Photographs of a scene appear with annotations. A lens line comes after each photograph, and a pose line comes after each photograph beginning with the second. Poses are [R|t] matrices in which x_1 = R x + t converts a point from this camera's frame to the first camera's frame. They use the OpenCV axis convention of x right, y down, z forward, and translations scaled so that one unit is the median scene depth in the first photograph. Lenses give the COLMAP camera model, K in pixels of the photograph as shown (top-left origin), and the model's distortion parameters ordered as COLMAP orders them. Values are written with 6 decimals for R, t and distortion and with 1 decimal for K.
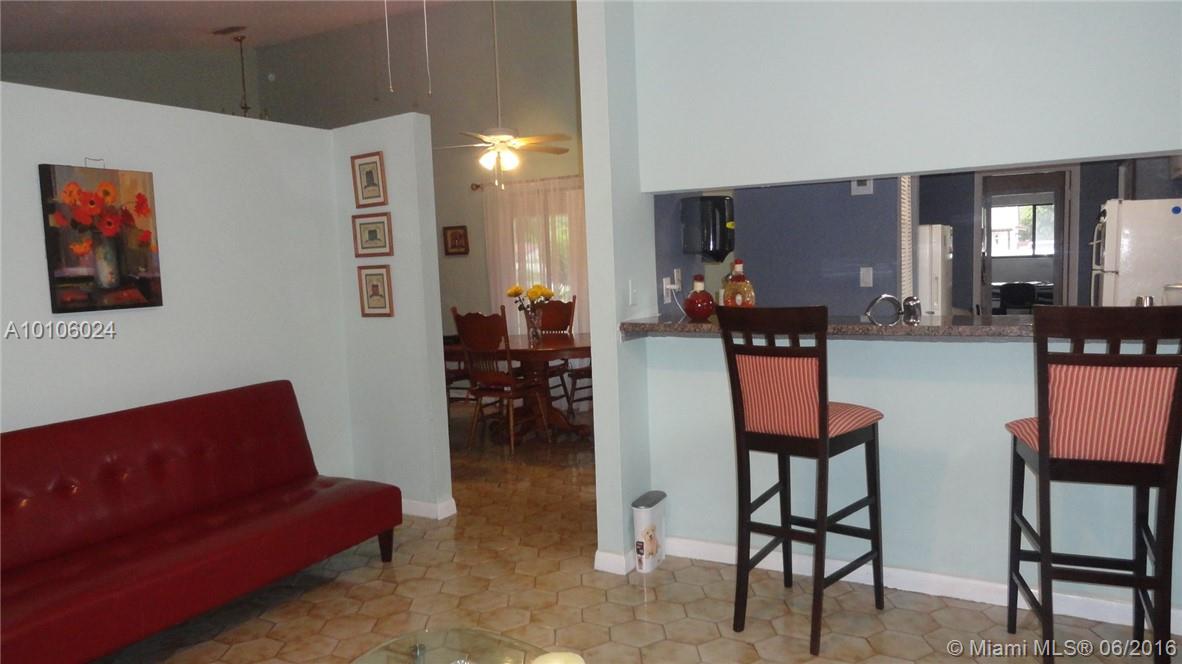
lens RADIAL K [[820.5, 0, 587.0], [0, 820.5, 331.0], [0, 0, 1]] dist [0.005489, 0.002744]
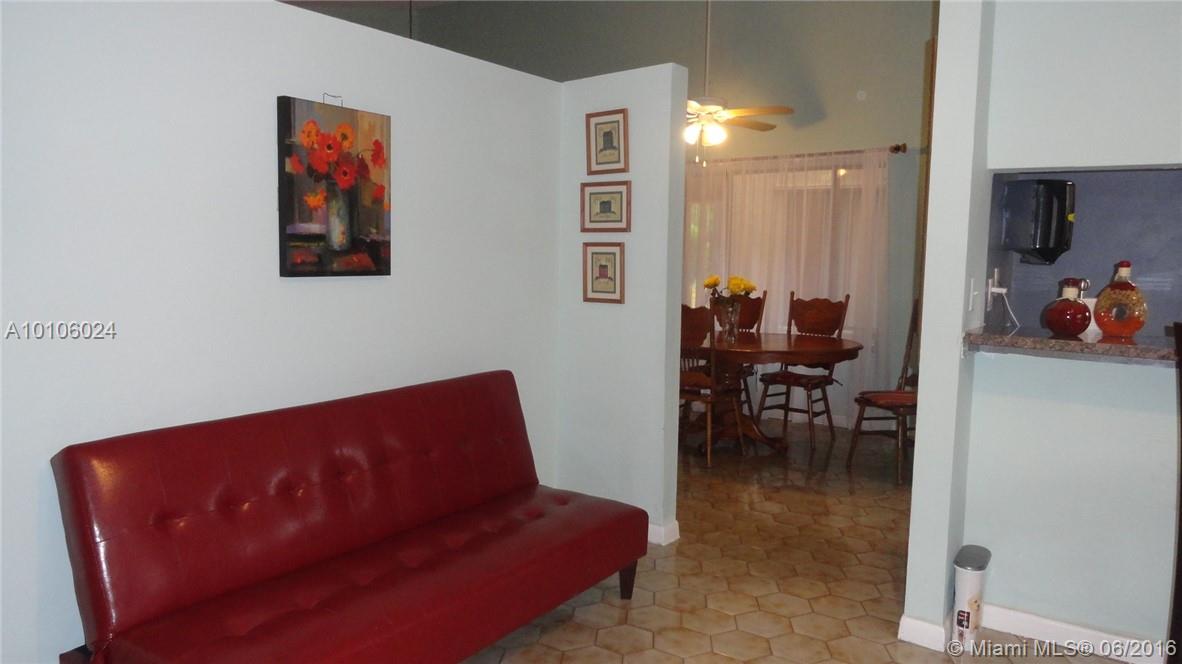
lens RADIAL K [[818.1, 0, 591.0], [0, 818.1, 332.0], [0, 0, 1]] dist [0.001262, 0.002272]
pose [[0.993368, 0.068026, -0.092692, -0.230363], [-0.066797, 0.997633, 0.016303, 0.000184], [0.093582, -0.010004, 0.995561, 0.181845]]
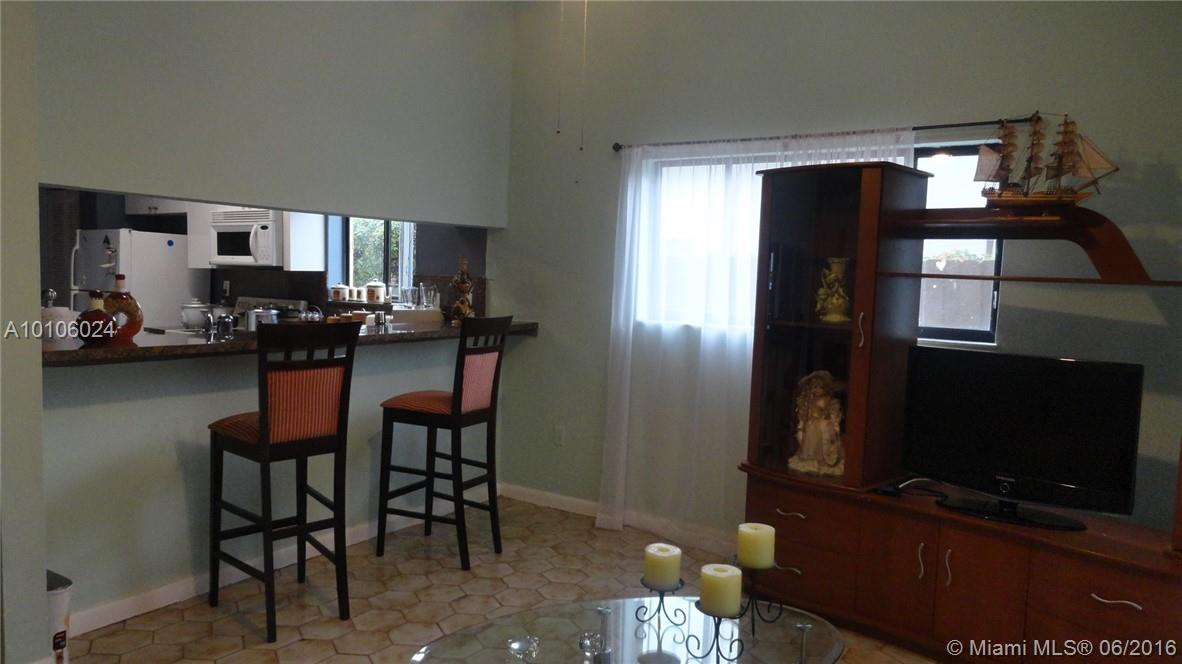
lens RADIAL K [[818.1, 0, 591.0], [0, 818.1, 332.0], [0, 0, 1]] dist [0.001262, 0.002272]
pose [[0.075174, -0.031016, 0.996688, -0.644911], [0.052502, 0.998253, 0.027105, -0.021214], [-0.995787, 0.050290, 0.076671, 0.413678]]
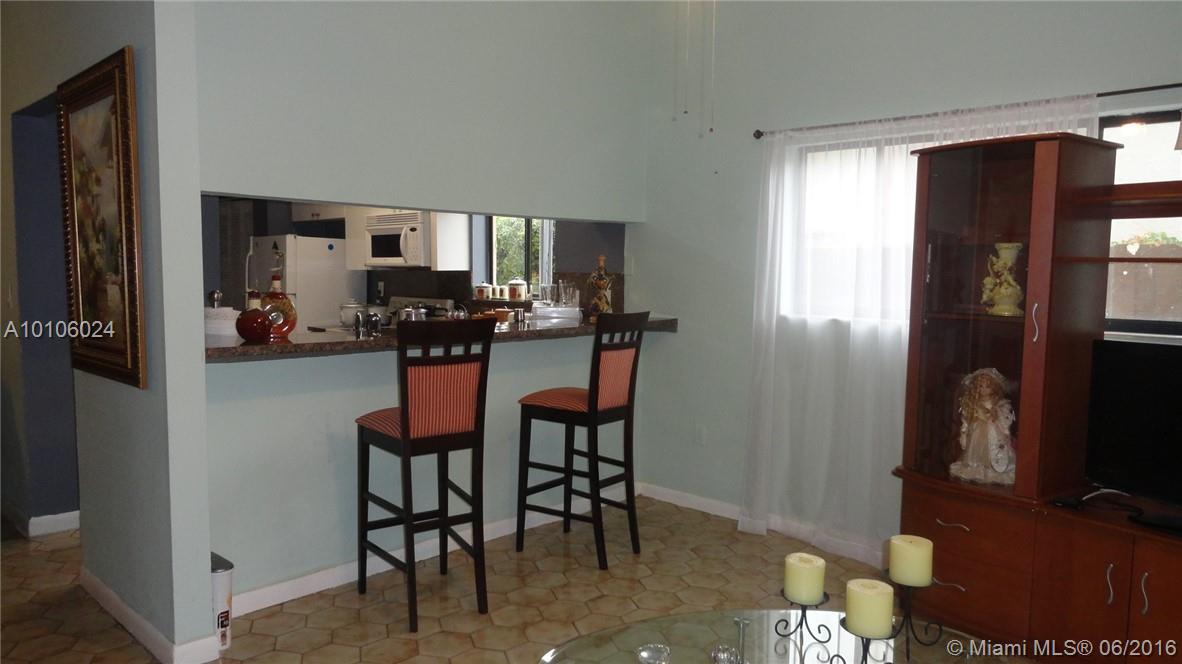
lens RADIAL K [[818.1, 0, 591.0], [0, 818.1, 332.0], [0, 0, 1]] dist [0.001262, 0.002272]
pose [[0.251217, -0.034429, 0.967318, -0.615259], [0.062910, 0.997835, 0.019178, -0.017104], [-0.965884, 0.056037, 0.252839, 0.405765]]
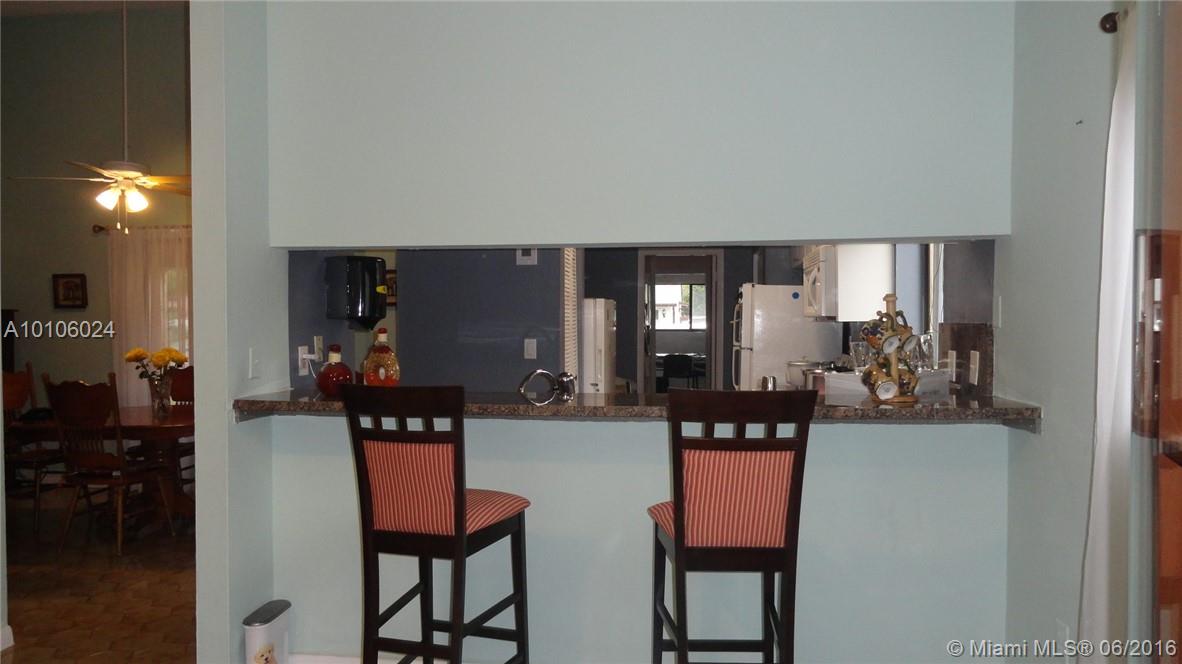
lens RADIAL K [[818.1, 0, 591.0], [0, 818.1, 332.0], [0, 0, 1]] dist [0.001262, 0.002272]
pose [[0.931860, 0.029280, 0.361634, 0.072462], [-0.001671, 0.997074, -0.076425, -0.015019], [-0.362813, 0.070613, 0.929183, 0.091116]]
